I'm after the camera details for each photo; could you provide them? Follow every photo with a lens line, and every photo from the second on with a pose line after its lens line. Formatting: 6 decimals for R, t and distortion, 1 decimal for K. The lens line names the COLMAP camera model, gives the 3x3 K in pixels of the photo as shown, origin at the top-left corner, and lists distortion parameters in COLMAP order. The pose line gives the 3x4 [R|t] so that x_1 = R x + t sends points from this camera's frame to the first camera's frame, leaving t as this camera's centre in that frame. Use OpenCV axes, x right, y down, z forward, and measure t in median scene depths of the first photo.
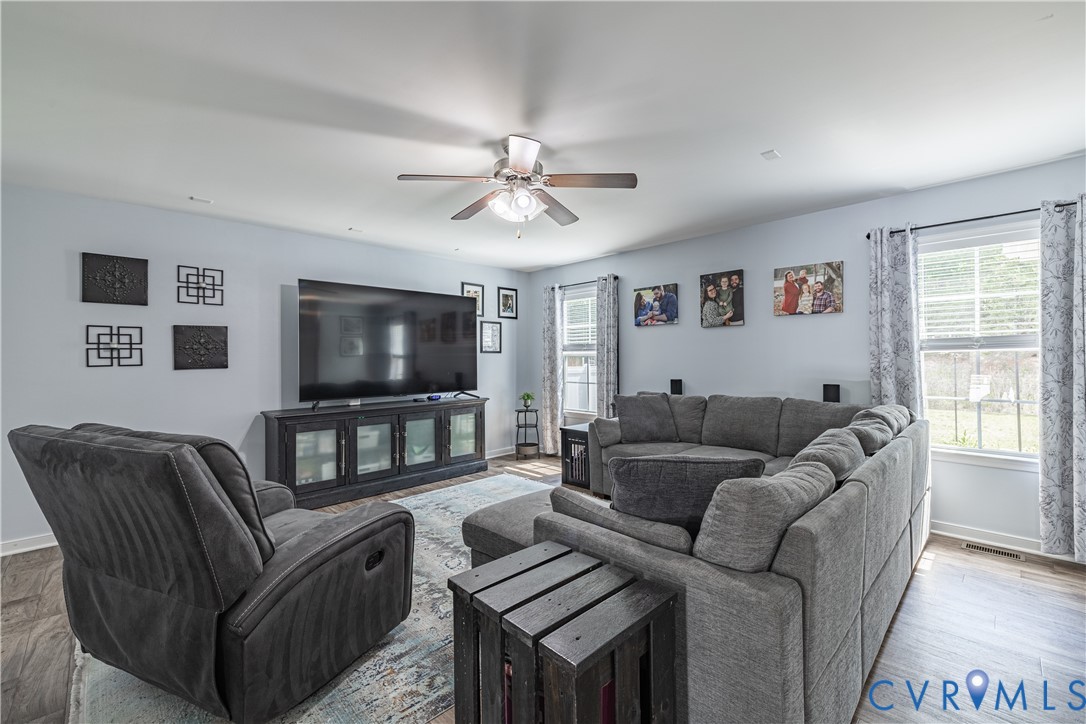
lens RADIAL K [[454.3, 0, 543.5], [0, 454.3, 358.6], [0, 0, 1]] dist [-0.001044, 0.001667]
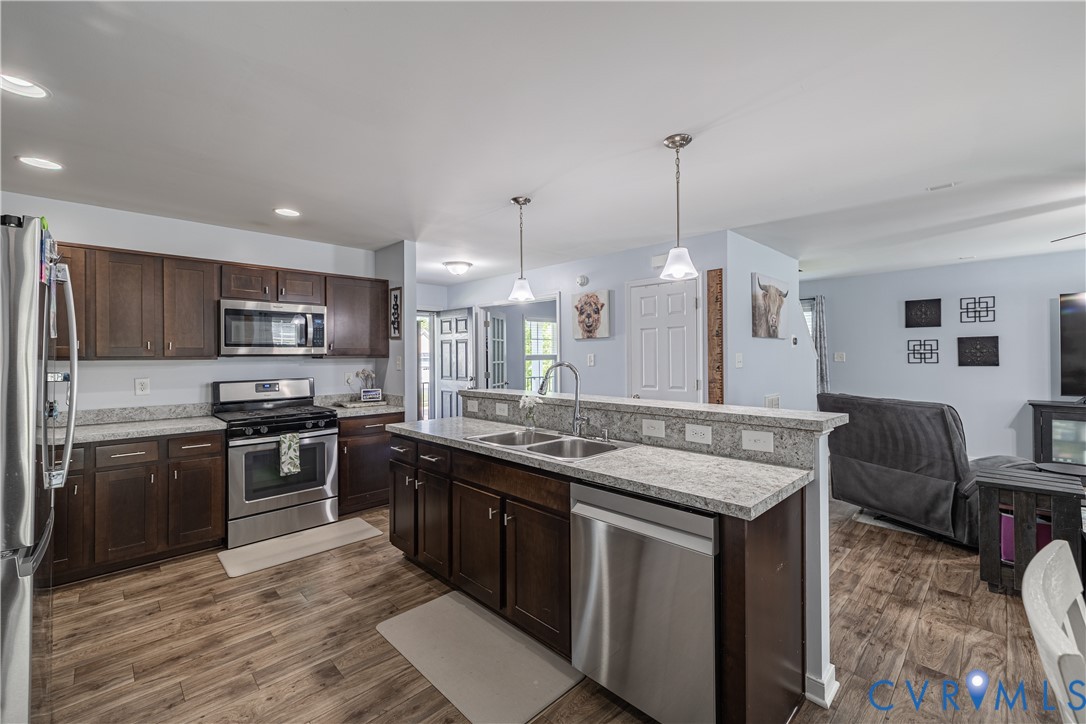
lens RADIAL K [[454.3, 0, 546.1], [0, 454.3, 353.8], [0, 0, 1]] dist [-0.001044, 0.001667]
pose [[-0.000079, 0.003349, -0.999994, 0.680794], [0.007391, 0.999967, 0.003348, -0.030225], [0.999973, -0.007391, -0.000104, -0.378450]]
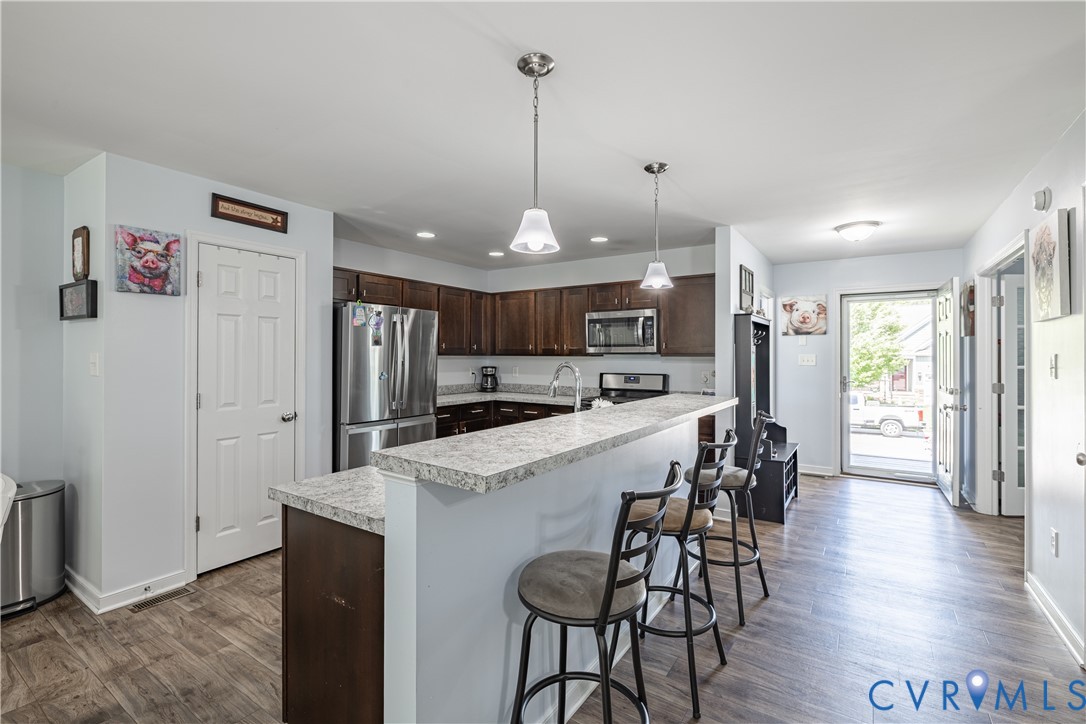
lens RADIAL K [[484.2, 0, 545.6], [0, 484.2, 356.6], [0, 0, 1]] dist [-0.003955, -0.000867]
pose [[-0.980487, 0.007653, -0.196434, 0.199669], [0.007254, 0.999970, 0.002752, -0.025358], [0.196449, 0.001273, -0.980513, 0.235585]]
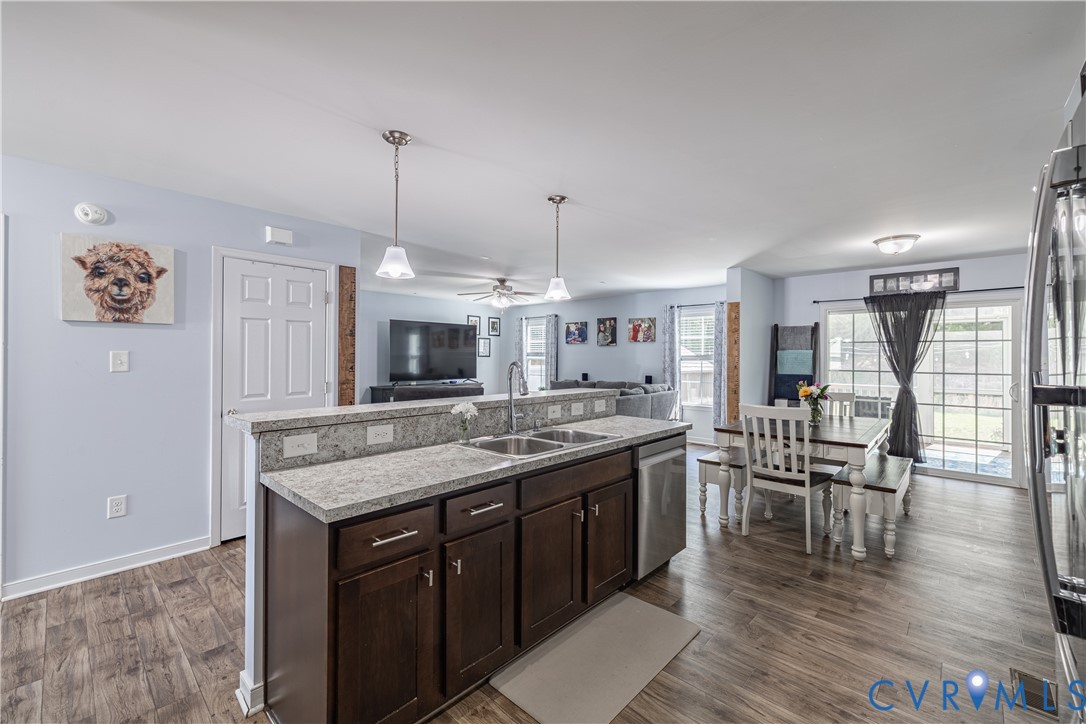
lens RADIAL K [[454.3, 0, 541.8], [0, 454.3, 353.5], [0, 0, 1]] dist [-0.001044, 0.001667]
pose [[0.999062, 0.013741, 0.041061, 0.041594], [-0.013476, 0.999887, -0.006713, -0.023807], [-0.041148, 0.006153, 0.999134, -1.002534]]
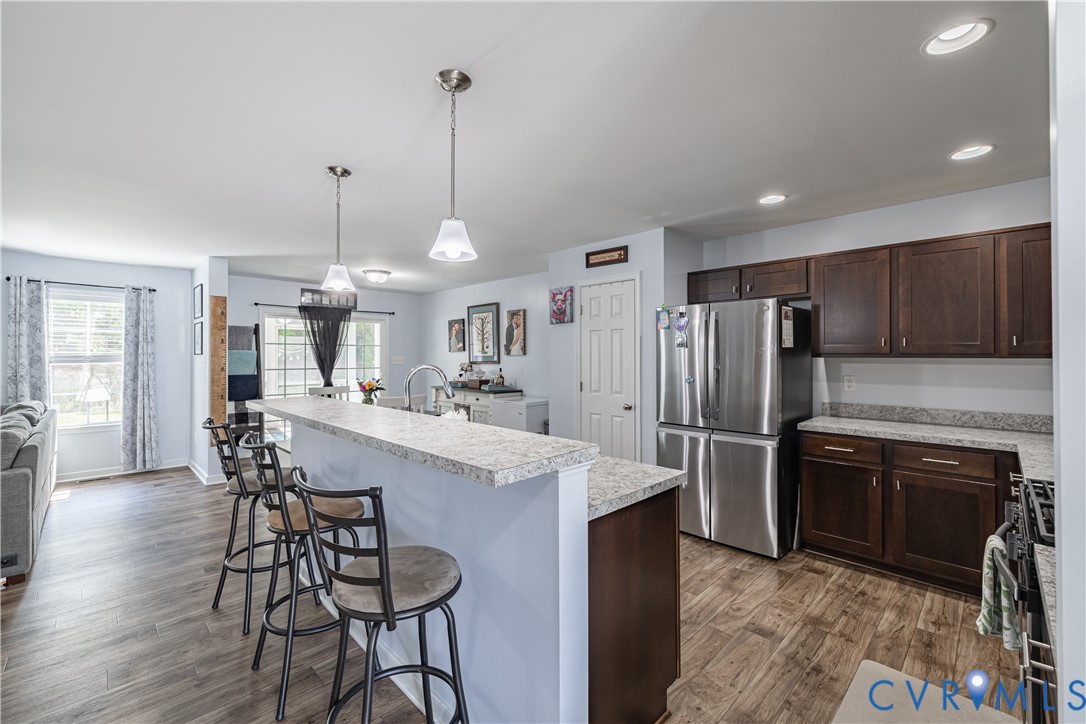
lens RADIAL K [[454.3, 0, 534.4], [0, 454.3, 351.3], [0, 0, 1]] dist [-0.001044, 0.001667]
pose [[0.007551, 0.021597, 0.999738, -0.528895], [-0.000059, 0.999767, -0.021597, -0.021548], [-0.999971, 0.000105, 0.007550, -0.487702]]
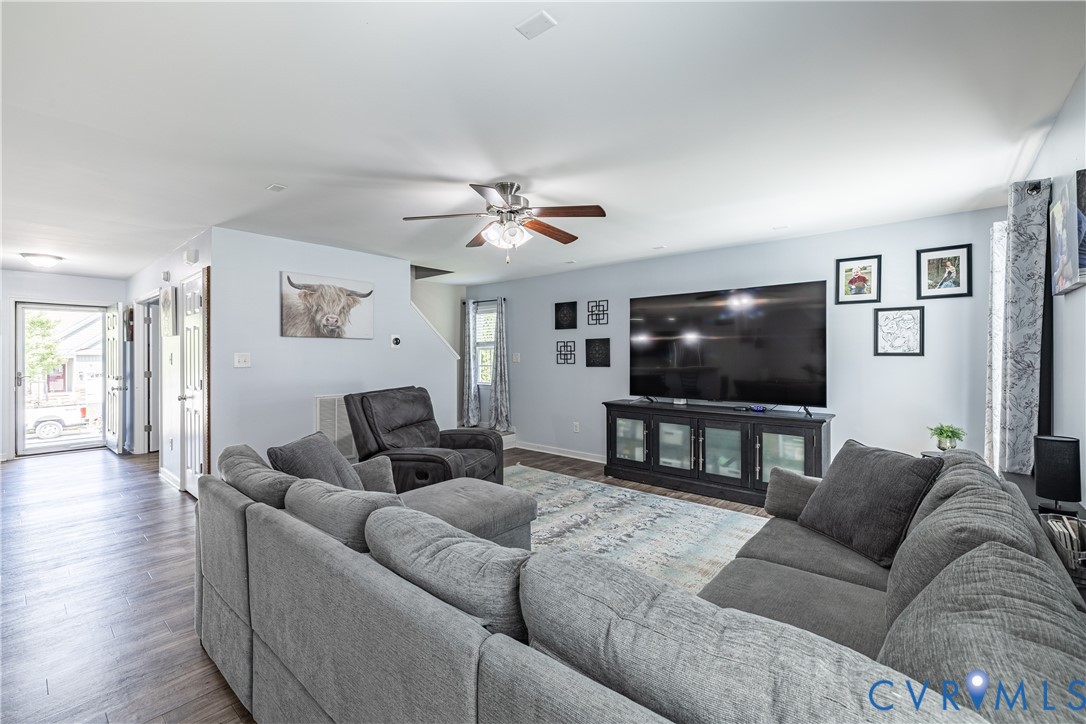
lens RADIAL K [[454.3, 0, 540.4], [0, 454.3, 353.4], [0, 0, 1]] dist [-0.001044, 0.001667]
pose [[0.078888, 0.004908, -0.996871, 0.722187], [-0.000016, 0.999988, 0.004922, -0.027892], [0.996884, -0.000372, 0.078887, 0.644670]]
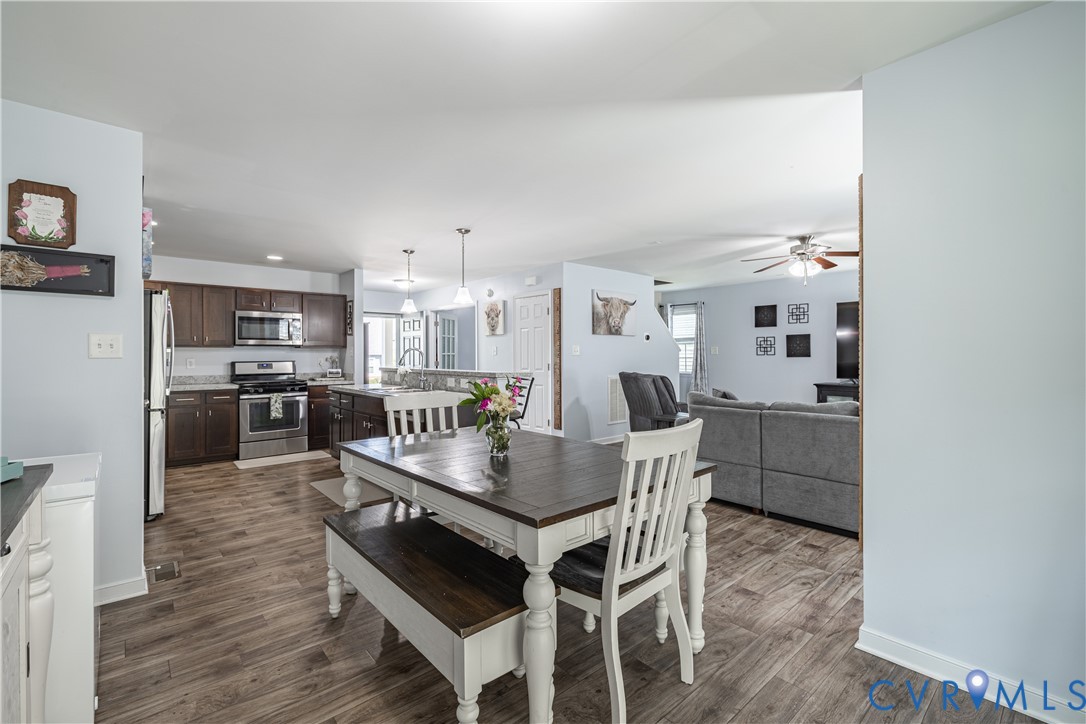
lens RADIAL K [[484.2, 0, 546.2], [0, 484.2, 352.7], [0, 0, 1]] dist [-0.003955, -0.000867]
pose [[-0.063613, 0.005292, -0.997961, 1.264300], [0.003471, 0.999981, 0.005082, -0.008811], [0.997969, -0.003141, -0.063630, 0.067791]]
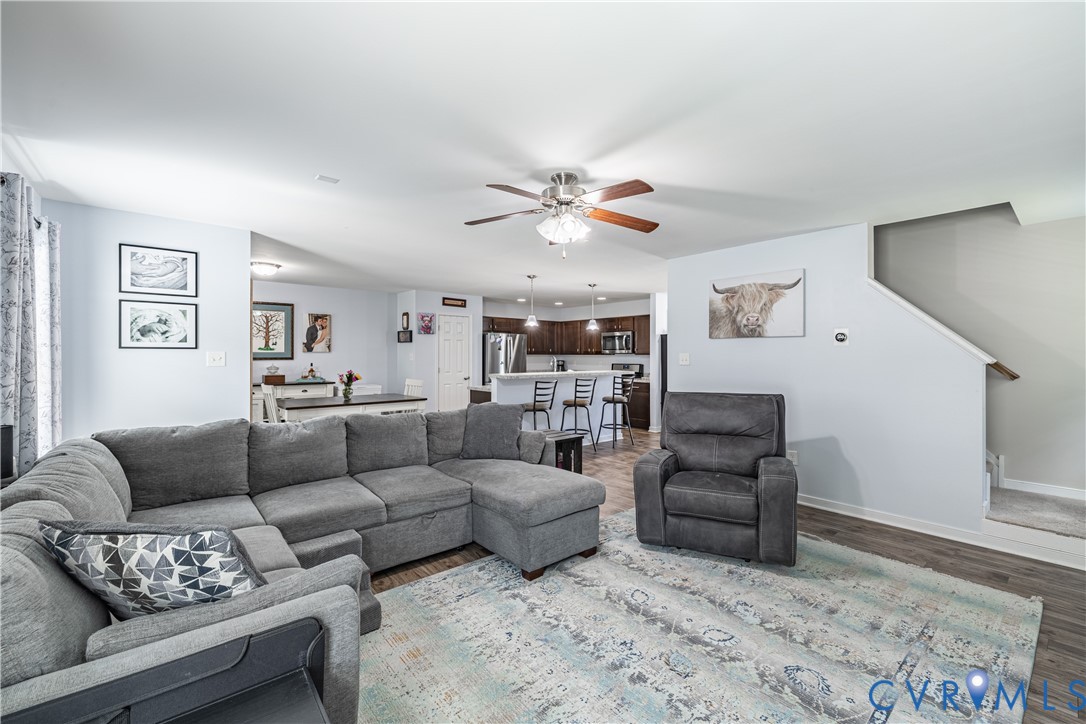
lens RADIAL K [[454.3, 0, 549.1], [0, 454.3, 352.9], [0, 0, 1]] dist [-0.001044, 0.001667]
pose [[-0.997318, 0.007420, 0.072815, -0.050636], [0.007026, 0.999959, -0.005666, -0.021150], [-0.072854, -0.005140, -0.997329, 1.354727]]
